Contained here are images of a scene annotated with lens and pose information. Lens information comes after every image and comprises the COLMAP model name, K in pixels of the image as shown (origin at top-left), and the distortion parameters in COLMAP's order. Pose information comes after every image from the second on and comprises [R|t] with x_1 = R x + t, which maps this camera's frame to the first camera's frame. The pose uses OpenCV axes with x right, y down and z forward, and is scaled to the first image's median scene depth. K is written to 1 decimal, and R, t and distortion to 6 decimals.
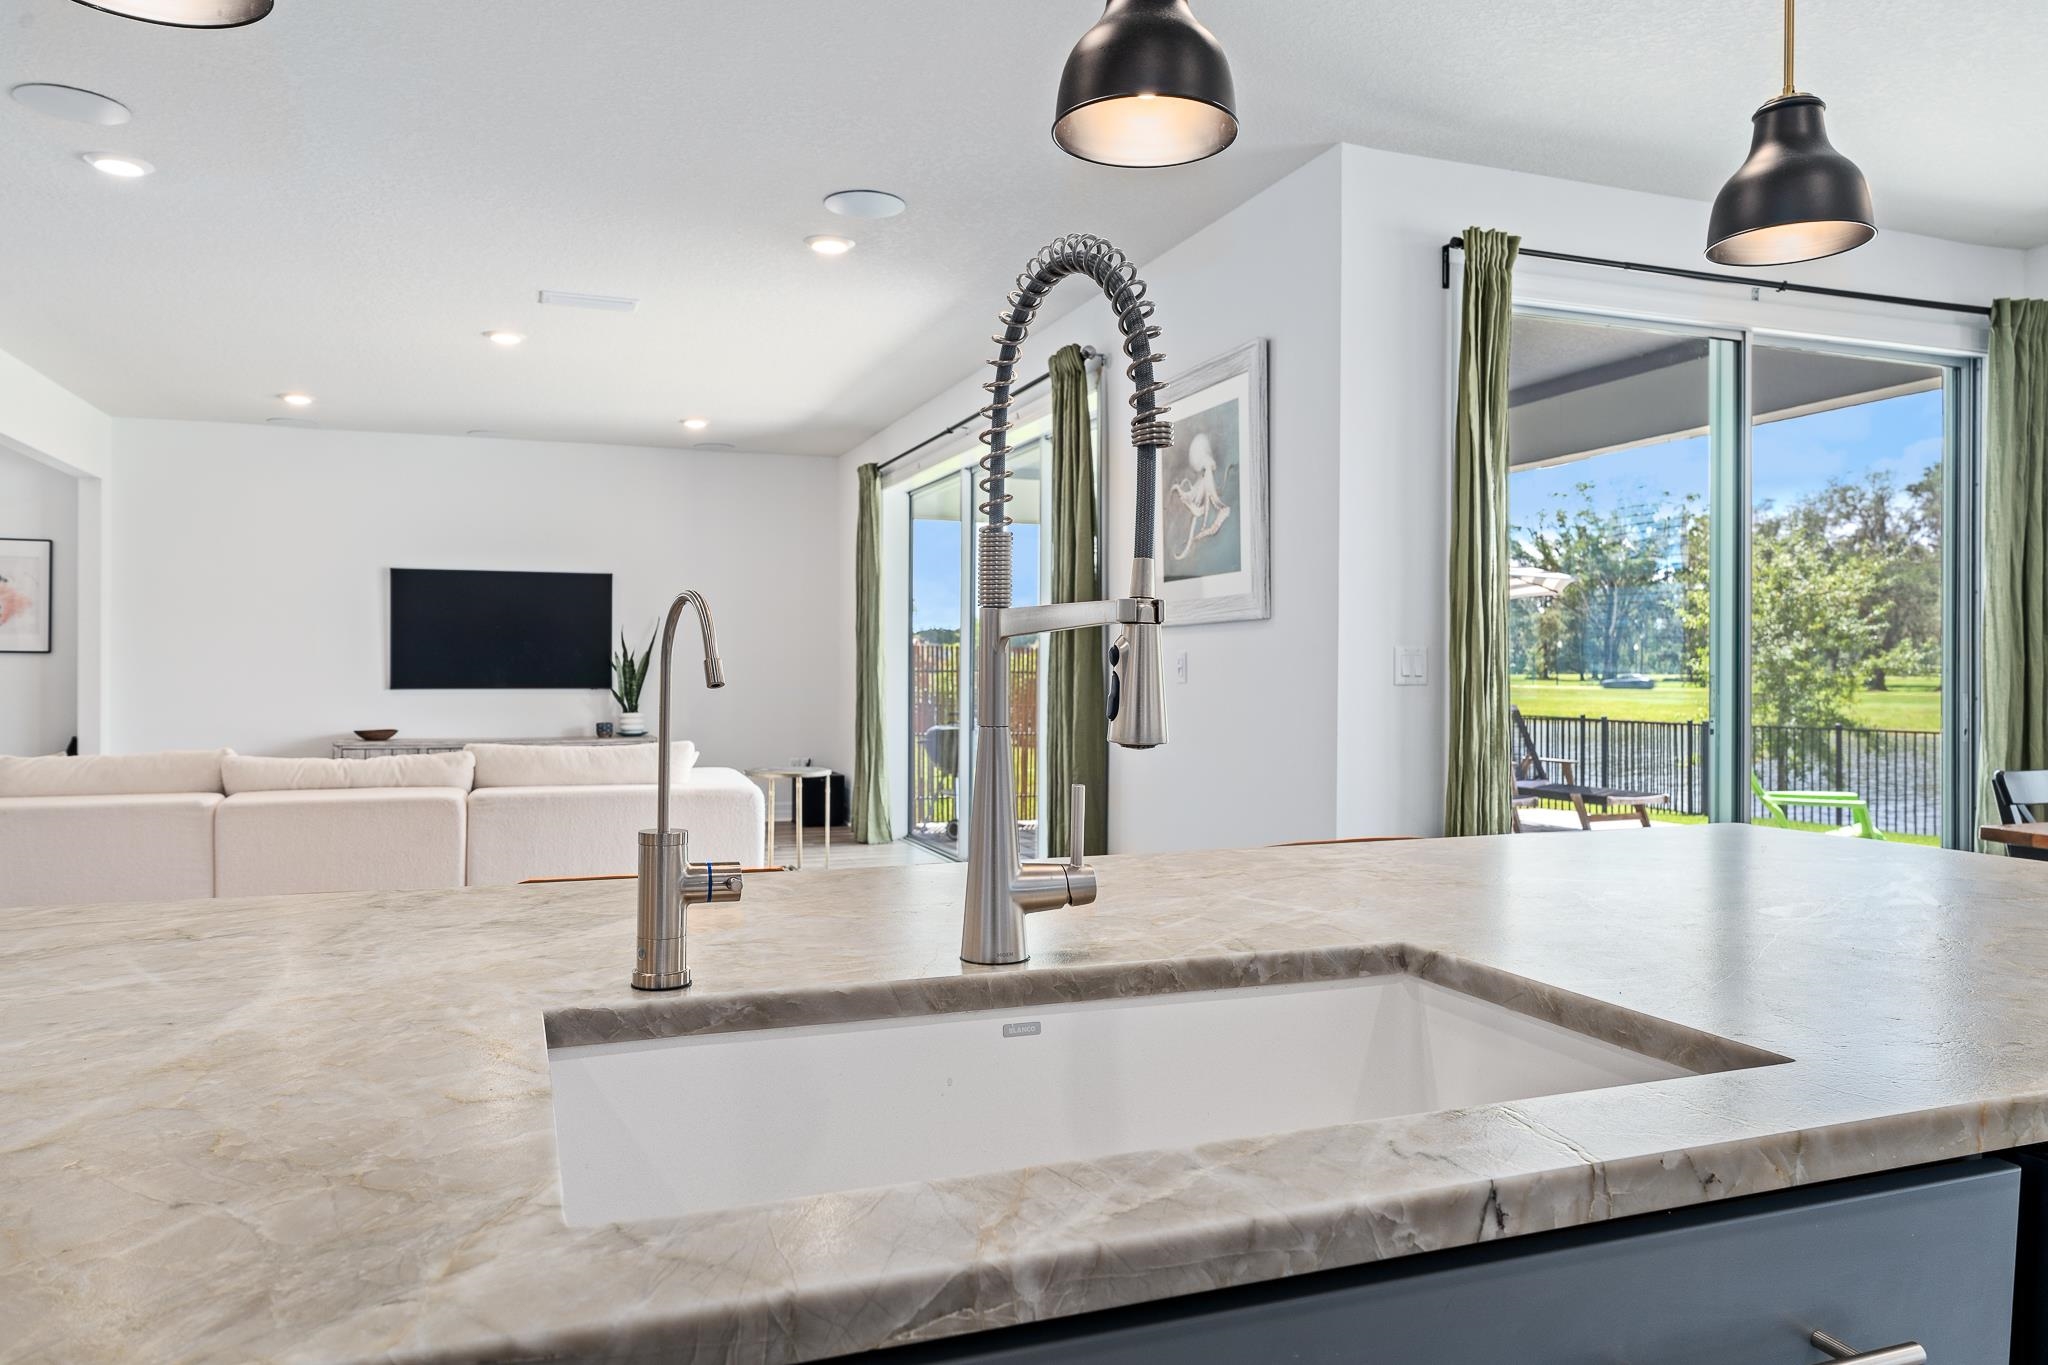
lens RADIAL K [[1438.5, 0, 1024.0], [0, 1438.5, 682.5], [0, 0, 1]] dist [0.020715, 0.001192]
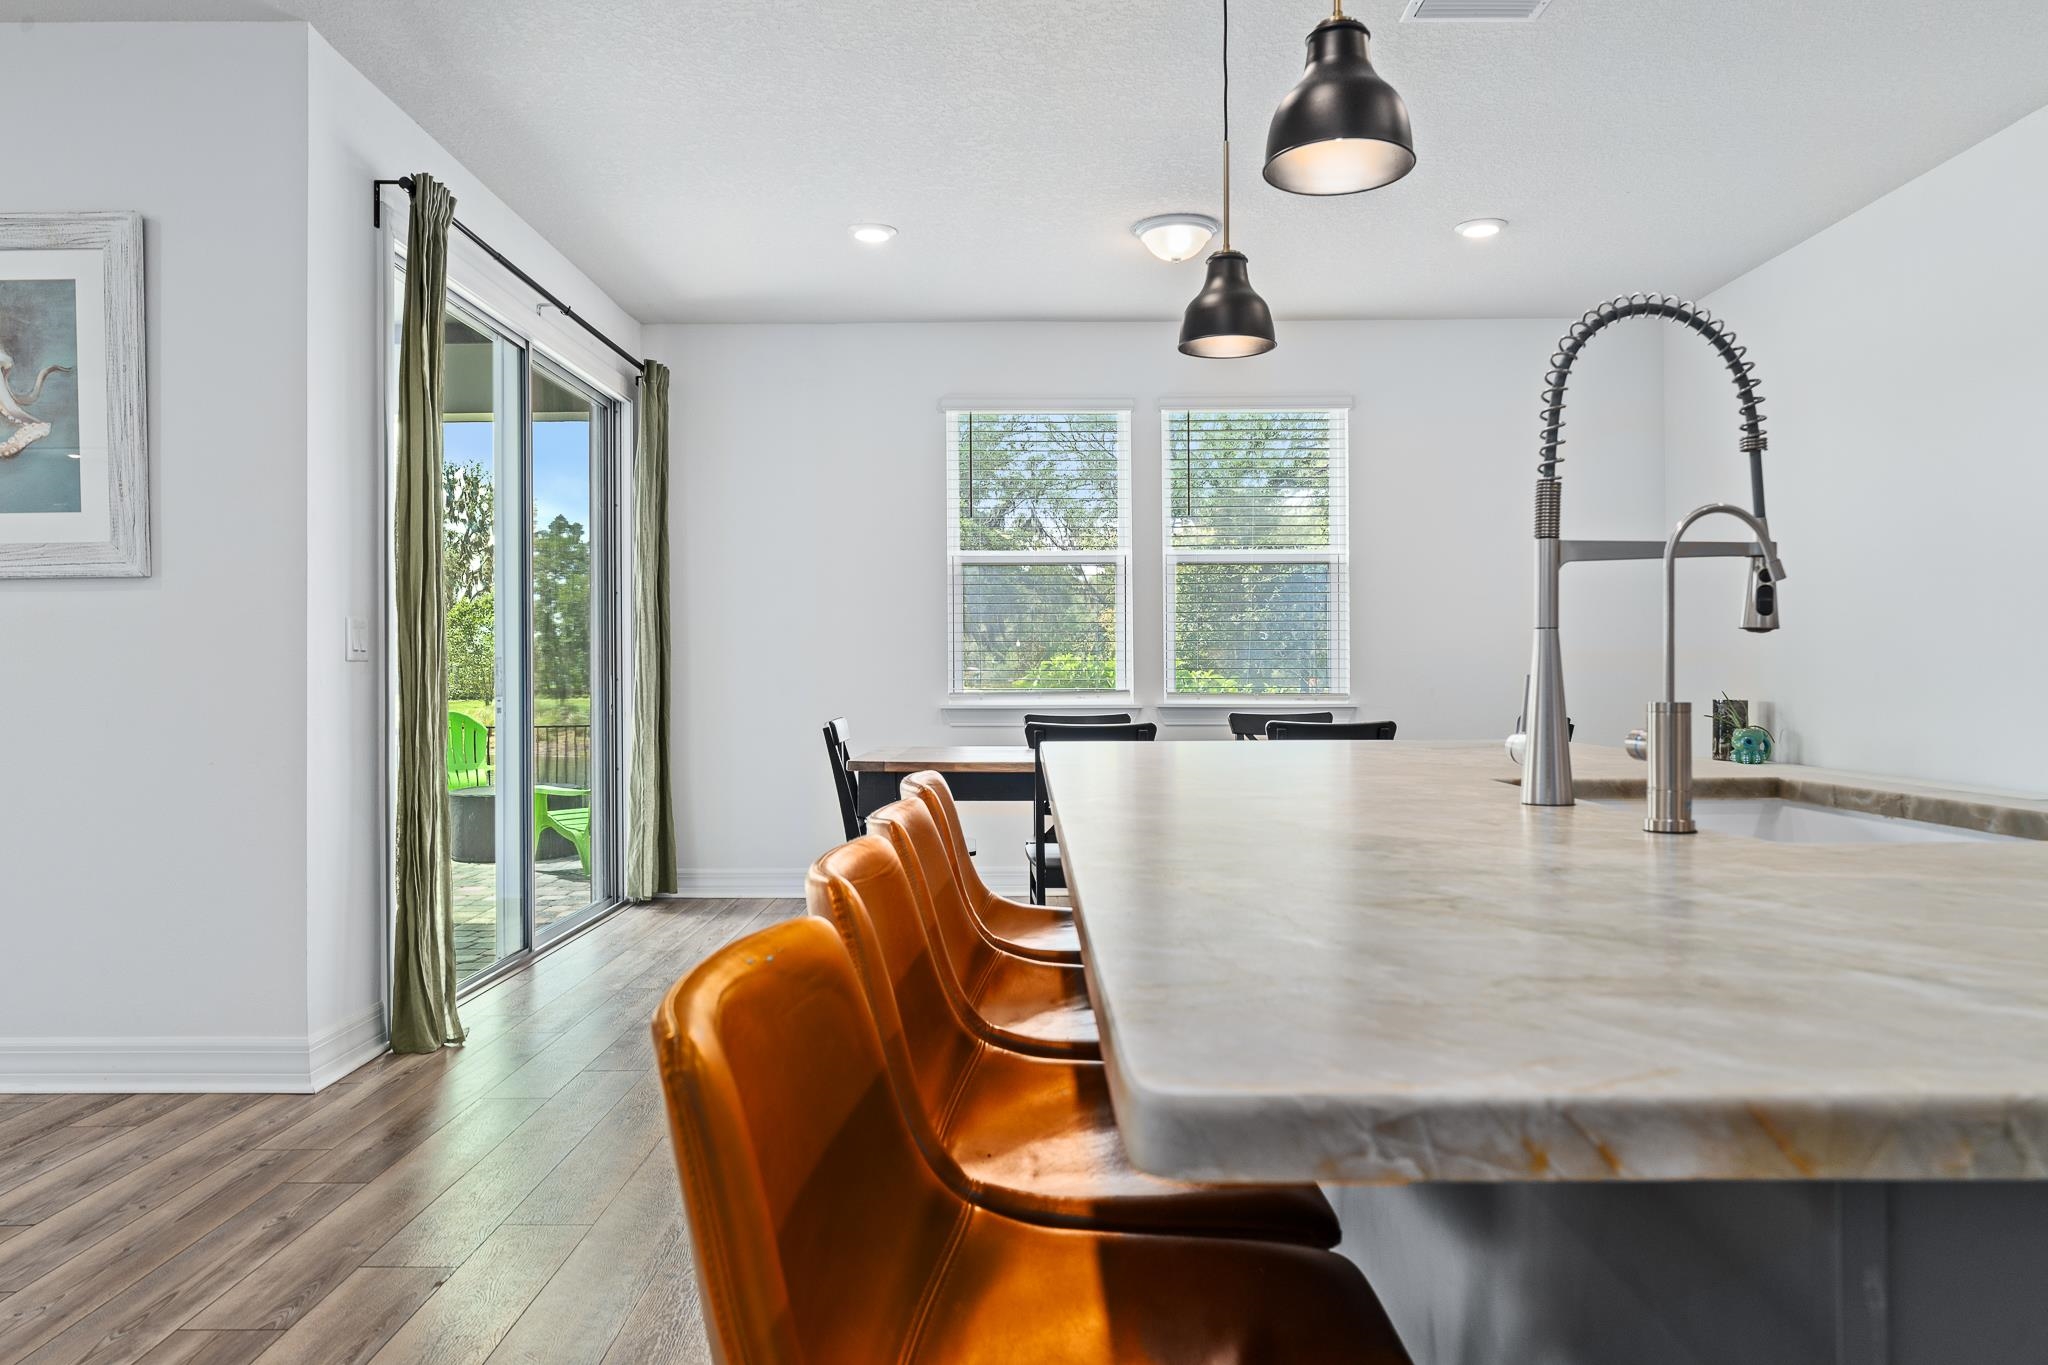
lens RADIAL K [[1438.5, 0, 1024.0], [0, 1438.5, 682.5], [0, 0, 1]] dist [0.020715, 0.001192]
pose [[0.377685, 0.000187, 0.925934, -0.377389], [0.005428, 0.999982, -0.002416, 0.017110], [-0.925918, 0.005939, 0.377677, 0.265746]]
